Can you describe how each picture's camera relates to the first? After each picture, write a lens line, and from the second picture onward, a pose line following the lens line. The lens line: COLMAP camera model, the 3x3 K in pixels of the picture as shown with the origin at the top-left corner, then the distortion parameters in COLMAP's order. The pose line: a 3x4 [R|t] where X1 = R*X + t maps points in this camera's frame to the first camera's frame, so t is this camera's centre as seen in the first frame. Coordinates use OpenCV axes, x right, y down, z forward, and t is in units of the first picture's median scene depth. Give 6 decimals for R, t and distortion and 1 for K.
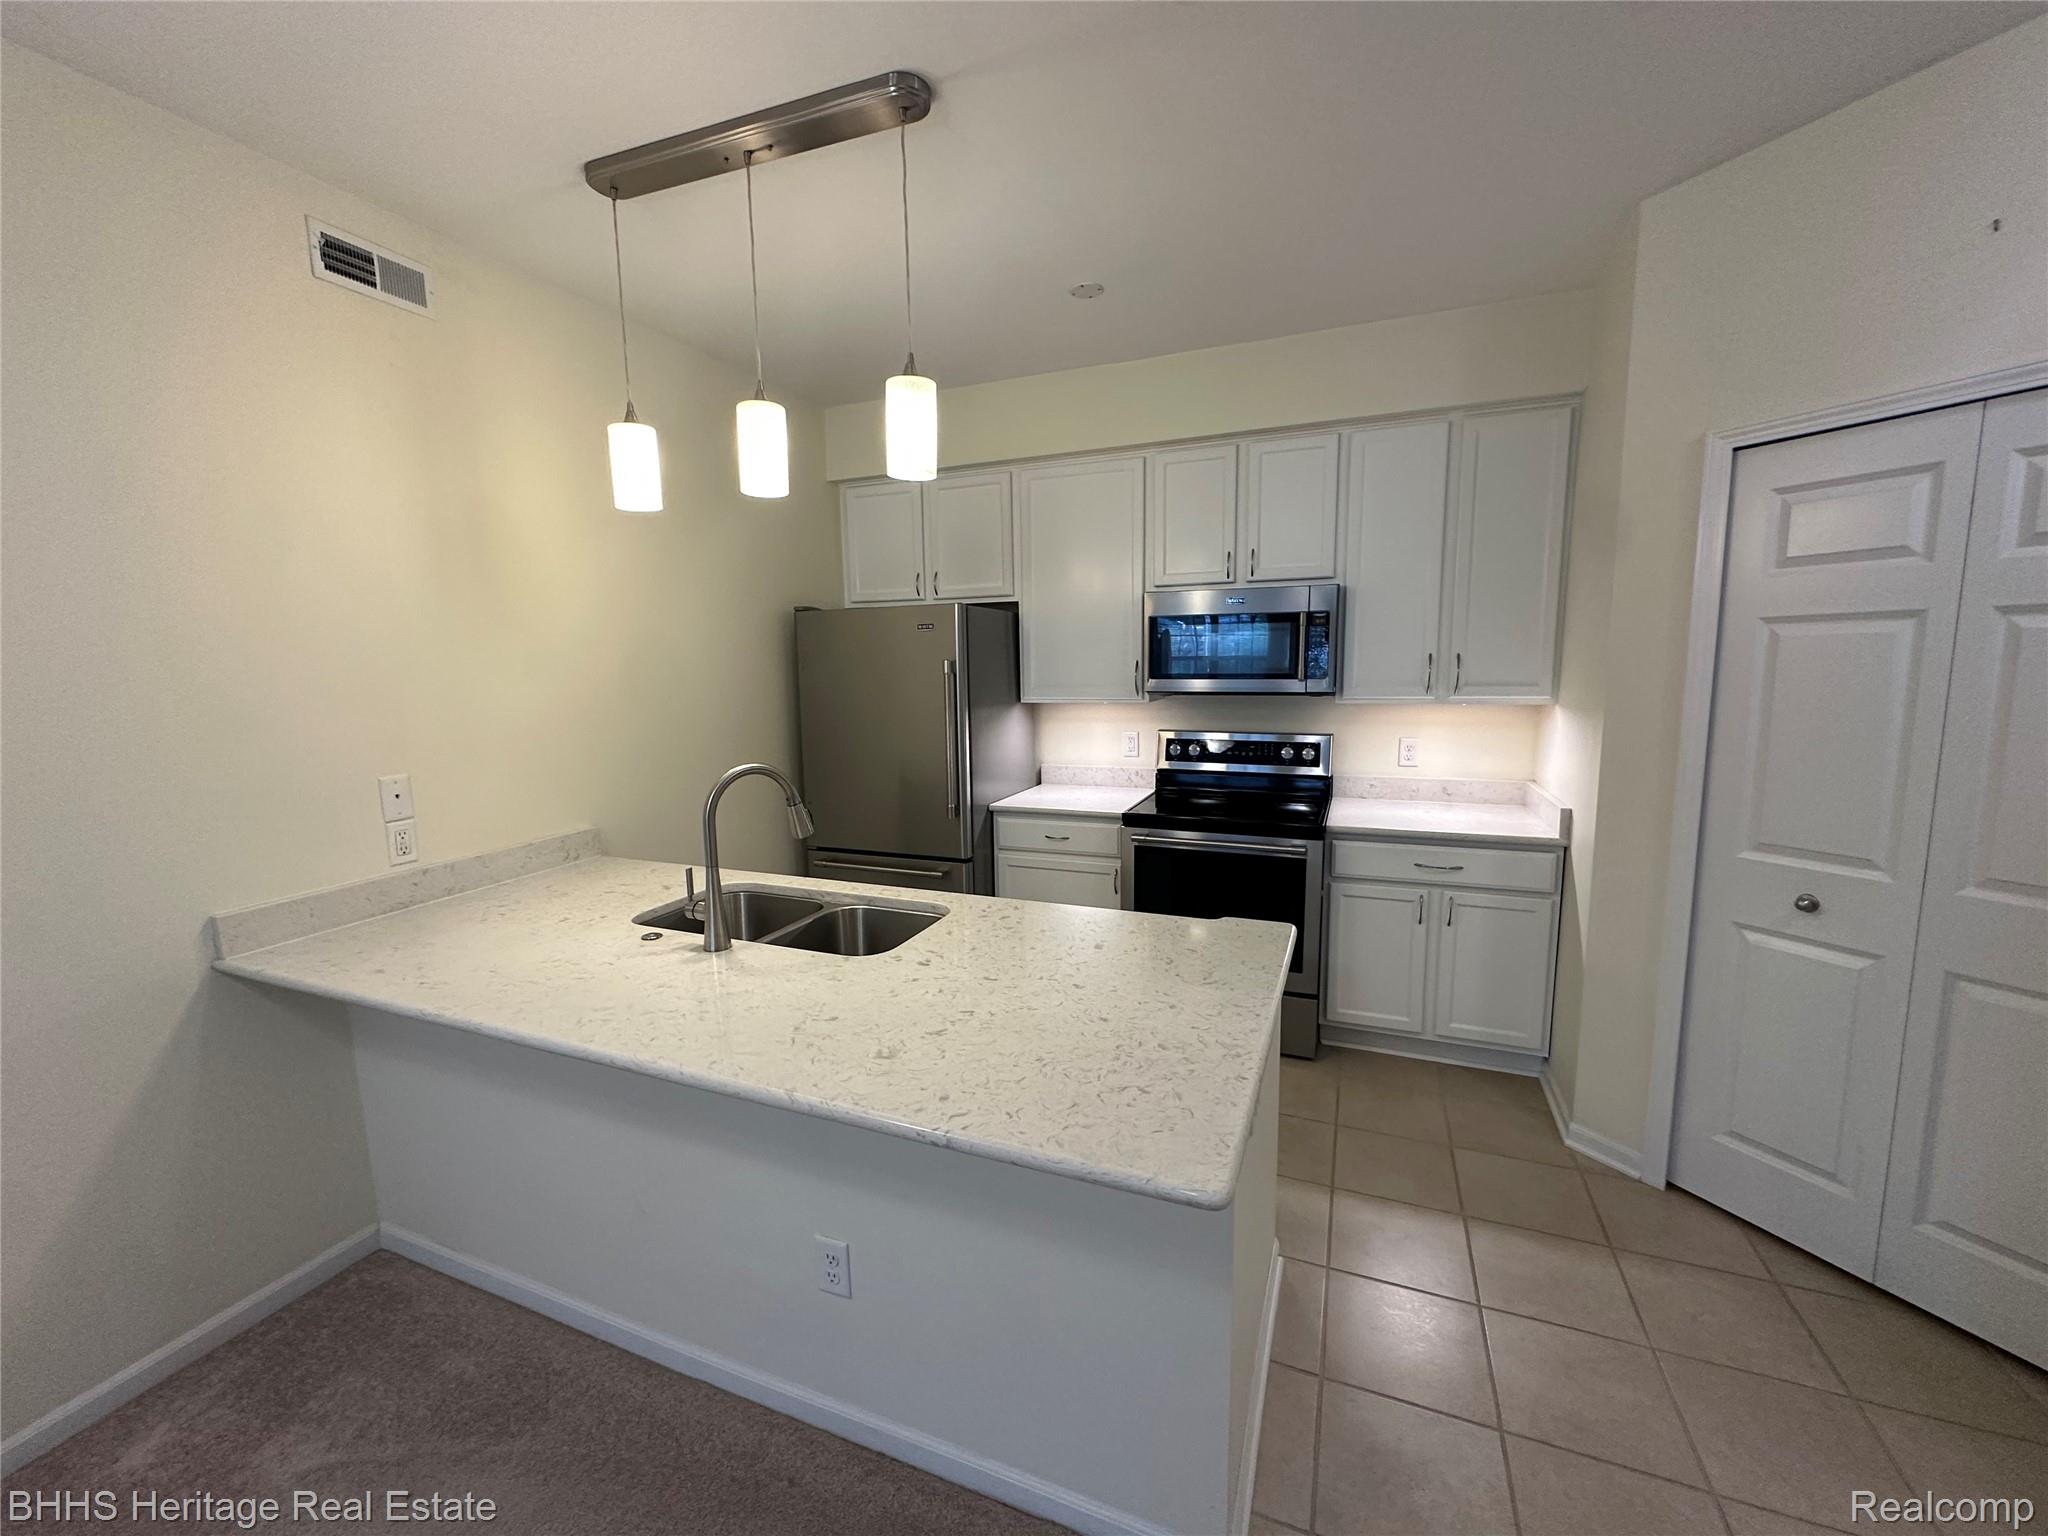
lens RADIAL K [[815.9, 0, 1022.2], [0, 815.9, 771.2], [0, 0, 1]] dist [-0.007407, 0.002136]
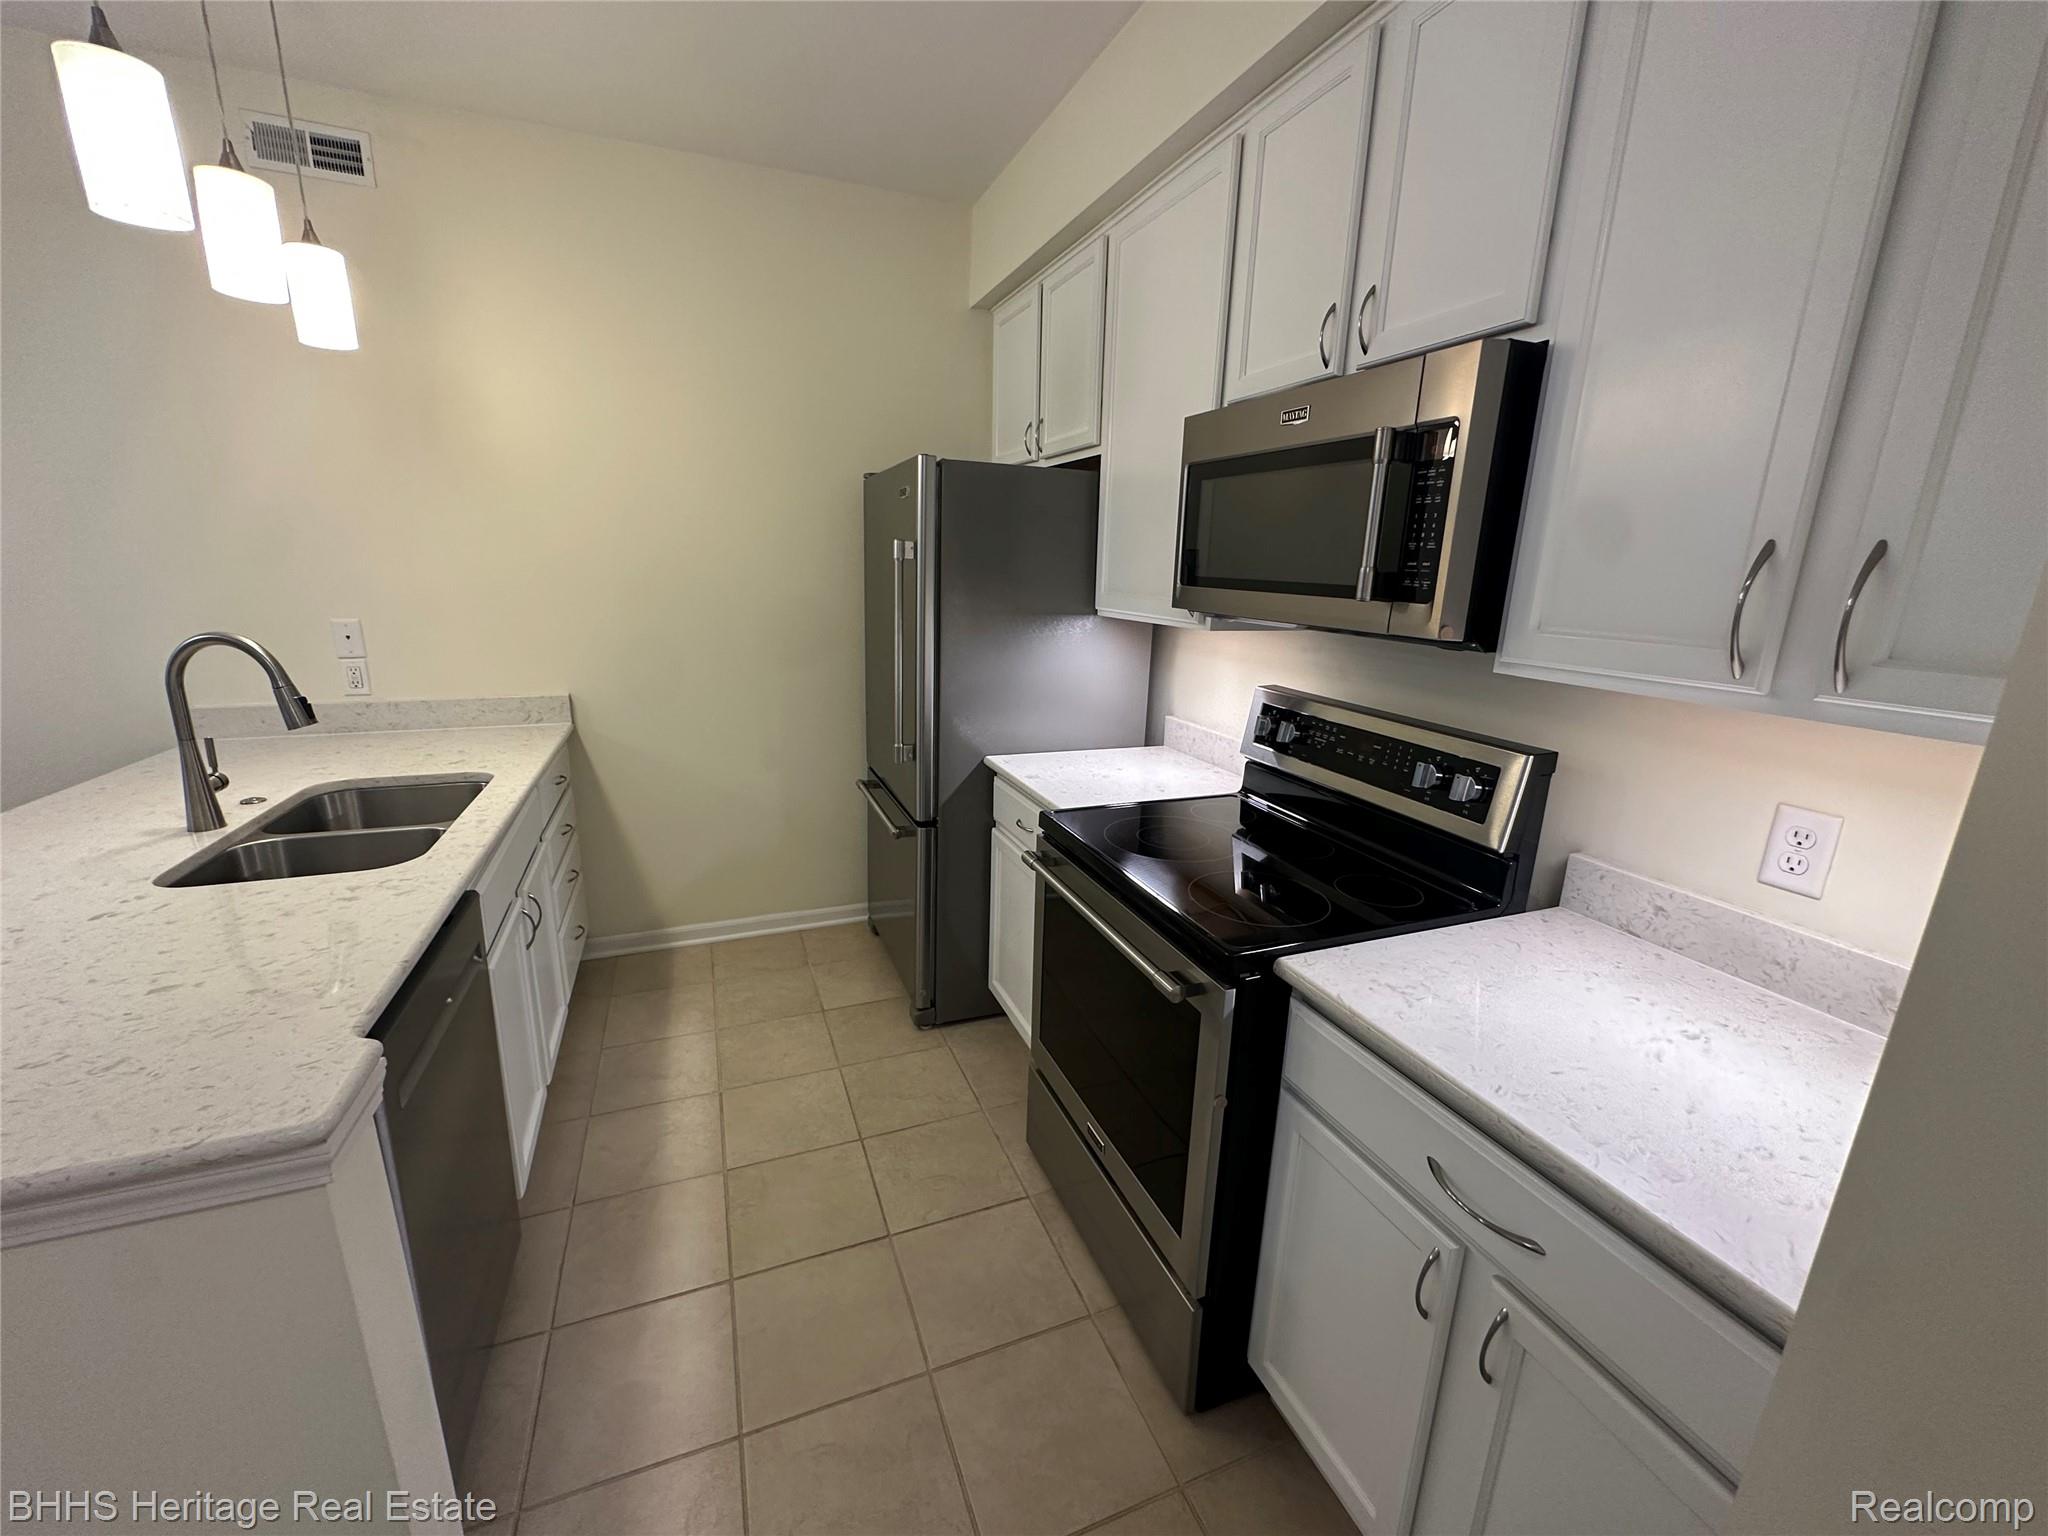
lens RADIAL K [[815.9, 0, 1022.2], [0, 815.9, 771.2], [0, 0, 1]] dist [-0.007407, 0.002136]
pose [[0.693874, 0.212634, -0.687987, 0.595677], [-0.136599, 0.976929, 0.164168, -0.083376], [0.707022, -0.019934, 0.706911, 0.671522]]
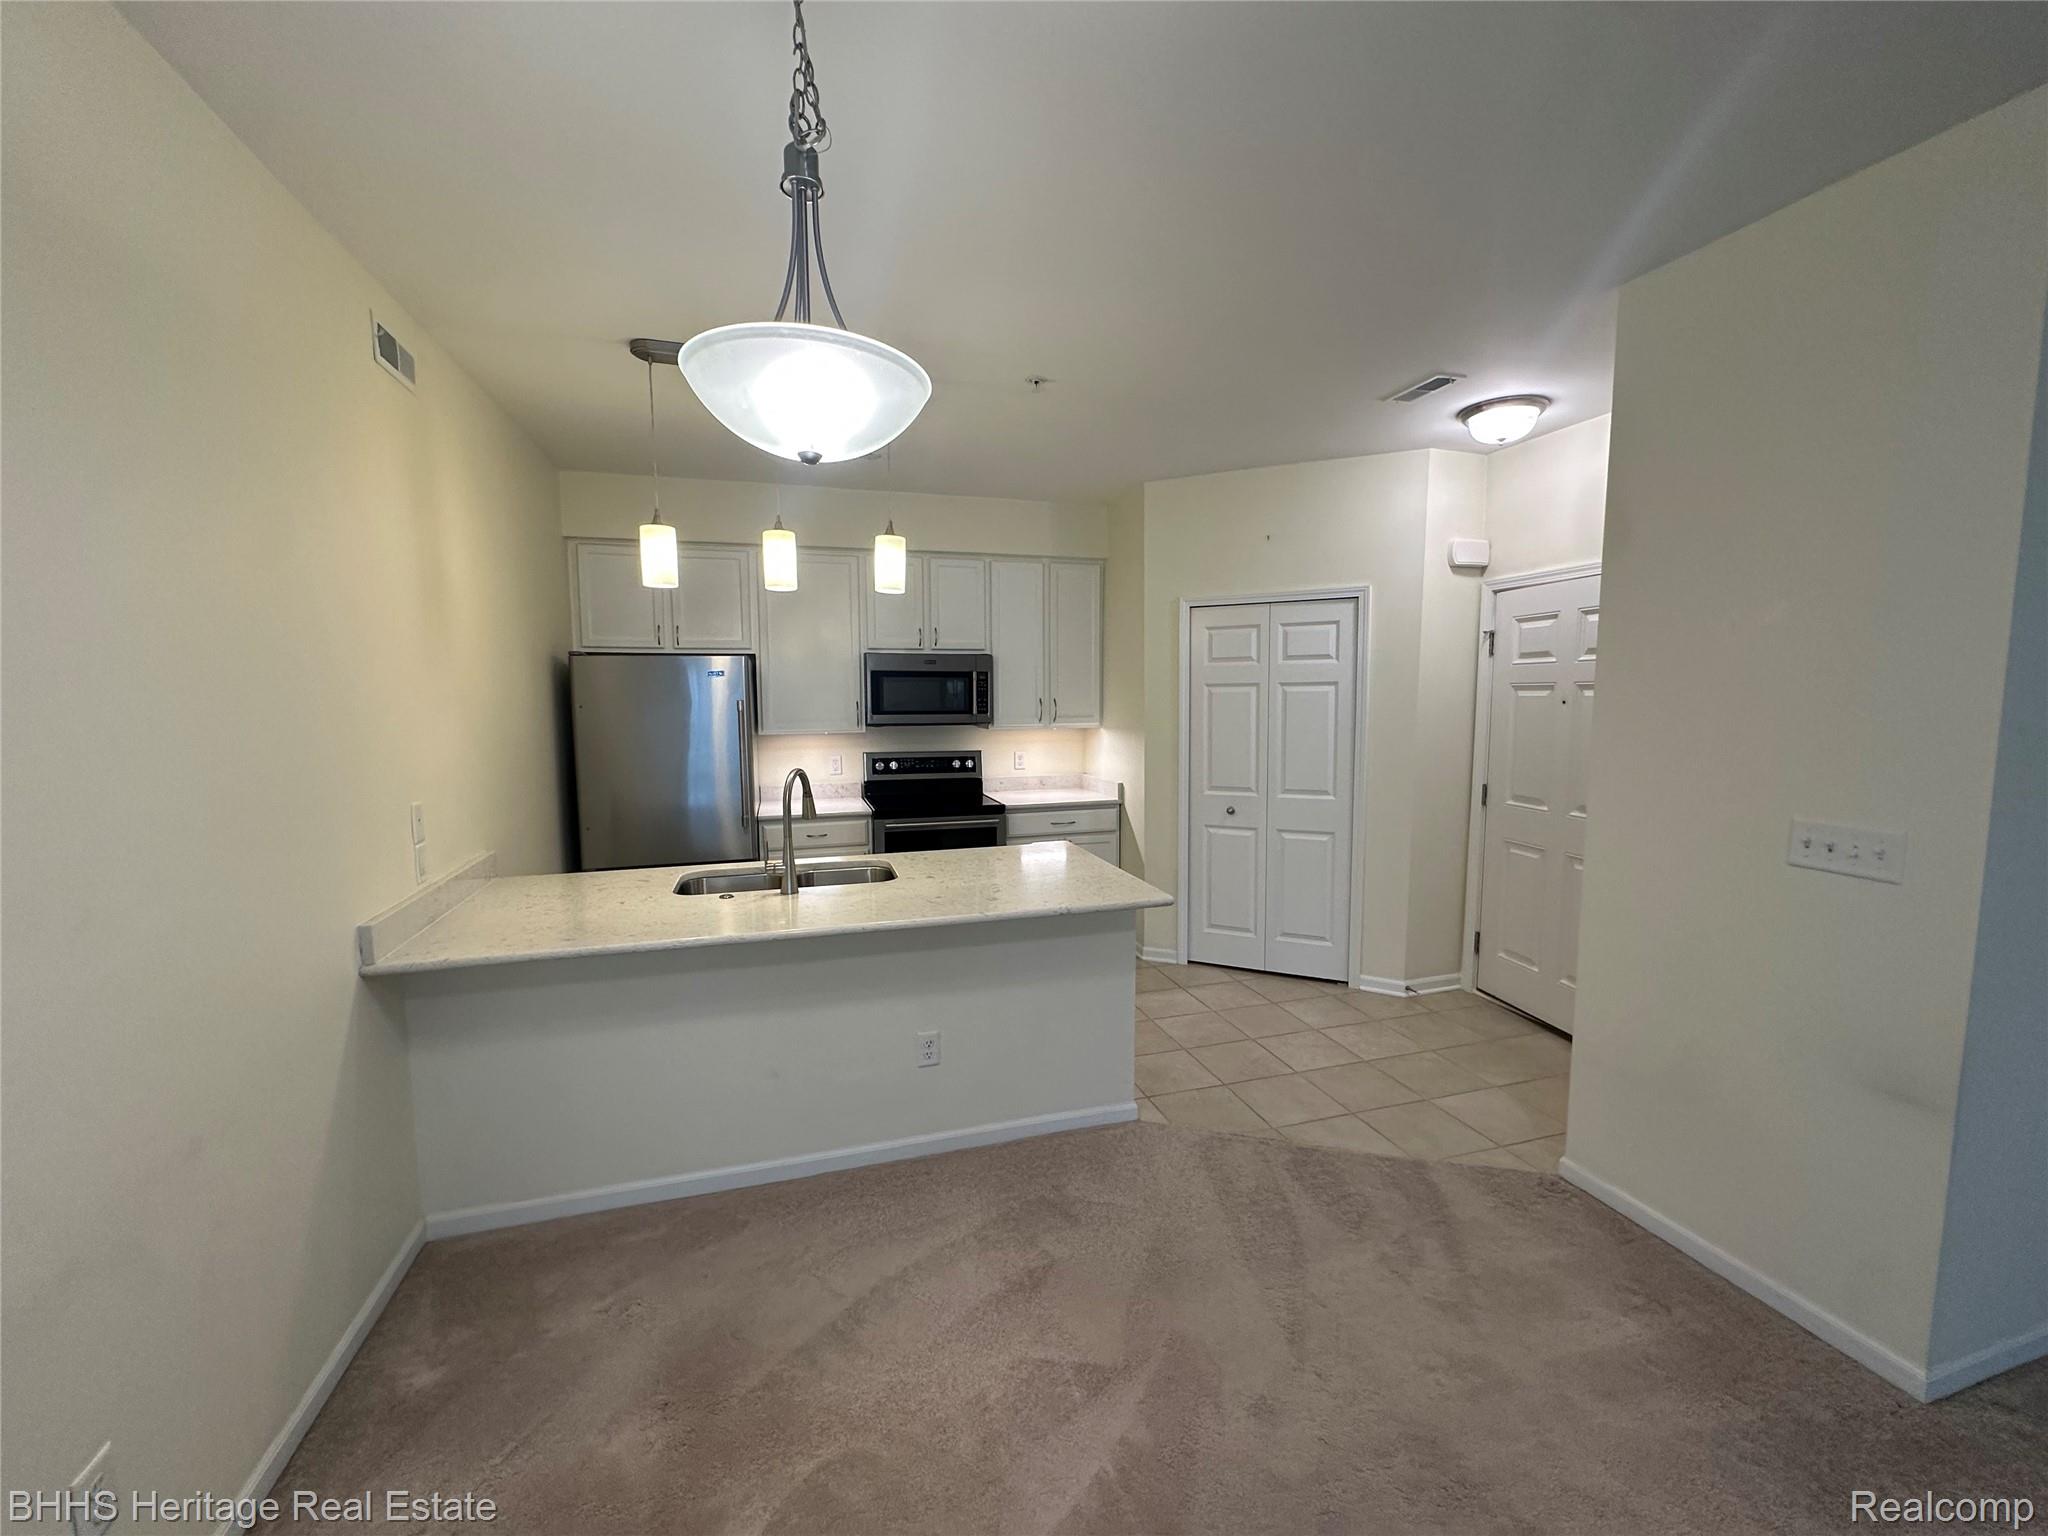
lens RADIAL K [[815.9, 0, 1022.2], [0, 815.9, 771.2], [0, 0, 1]] dist [-0.007407, 0.002136]
pose [[0.776952, -0.047726, 0.627748, -0.649423], [0.079594, 0.996568, -0.022746, 0.043124], [-0.624508, 0.067637, 0.778084, -0.293120]]
